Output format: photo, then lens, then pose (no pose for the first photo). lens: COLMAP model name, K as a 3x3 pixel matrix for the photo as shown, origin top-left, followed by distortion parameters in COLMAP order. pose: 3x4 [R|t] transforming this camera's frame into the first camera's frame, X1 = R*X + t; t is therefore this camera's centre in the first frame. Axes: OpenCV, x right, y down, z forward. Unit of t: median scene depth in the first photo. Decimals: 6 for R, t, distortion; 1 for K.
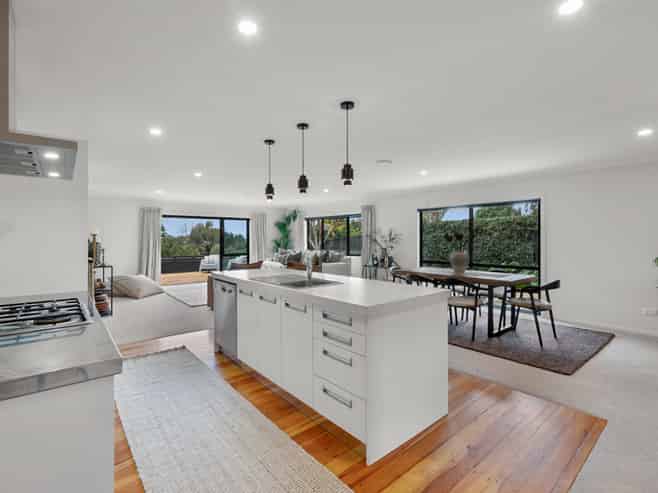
lens RADIAL K [[320.9, 0, 331.0], [0, 320.9, 237.6], [0, 0, 1]] dist [-0.004830, 0.000007]
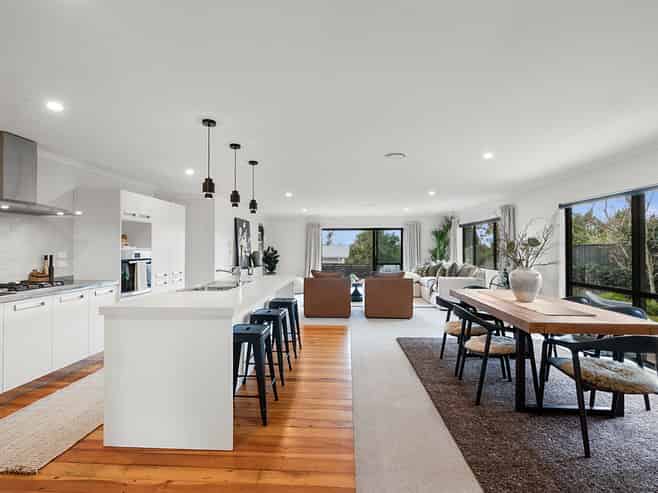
lens RADIAL K [[320.9, 0, 332.6], [0, 320.9, 244.1], [0, 0, 1]] dist [-0.004830, 0.000007]
pose [[0.727195, -0.010204, -0.686355, 0.326224], [0.003143, 0.999929, -0.011536, 0.000890], [0.686423, 0.006232, 0.727176, 0.156915]]
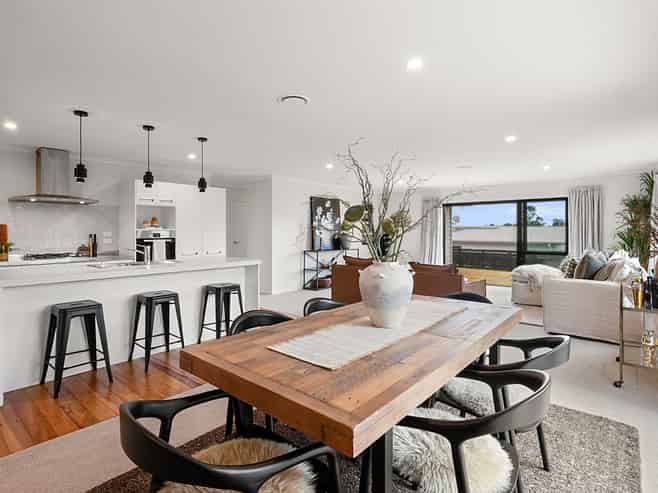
lens RADIAL K [[358.9, 0, 324.4], [0, 358.9, 229.3], [0, 0, 1]] dist [-0.002027, -0.000566]
pose [[0.151609, -0.002775, -0.988437, 0.447202], [0.003124, 0.999992, -0.002328, 0.003817], [0.988436, -0.002735, 0.151616, 0.512983]]
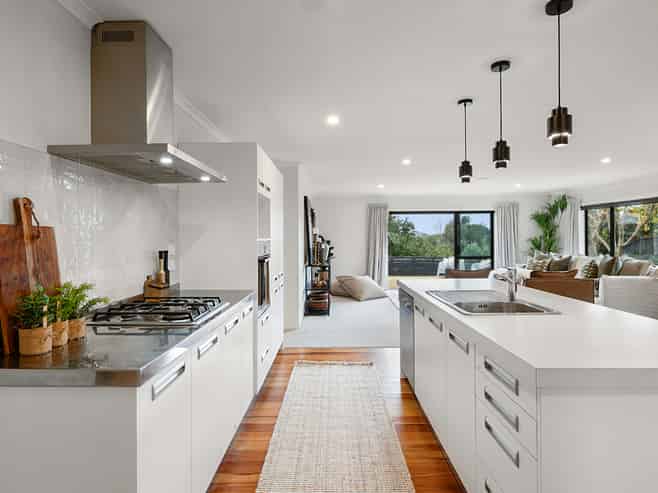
lens RADIAL K [[384.6, 0, 328.3], [0, 384.6, 239.3], [0, 0, 1]] dist [0.002924, -0.001958]
pose [[0.755352, -0.000284, -0.655319, 0.057845], [0.006017, 0.999961, 0.006502, -0.000388], [0.655291, -0.008854, 0.755324, 0.063739]]
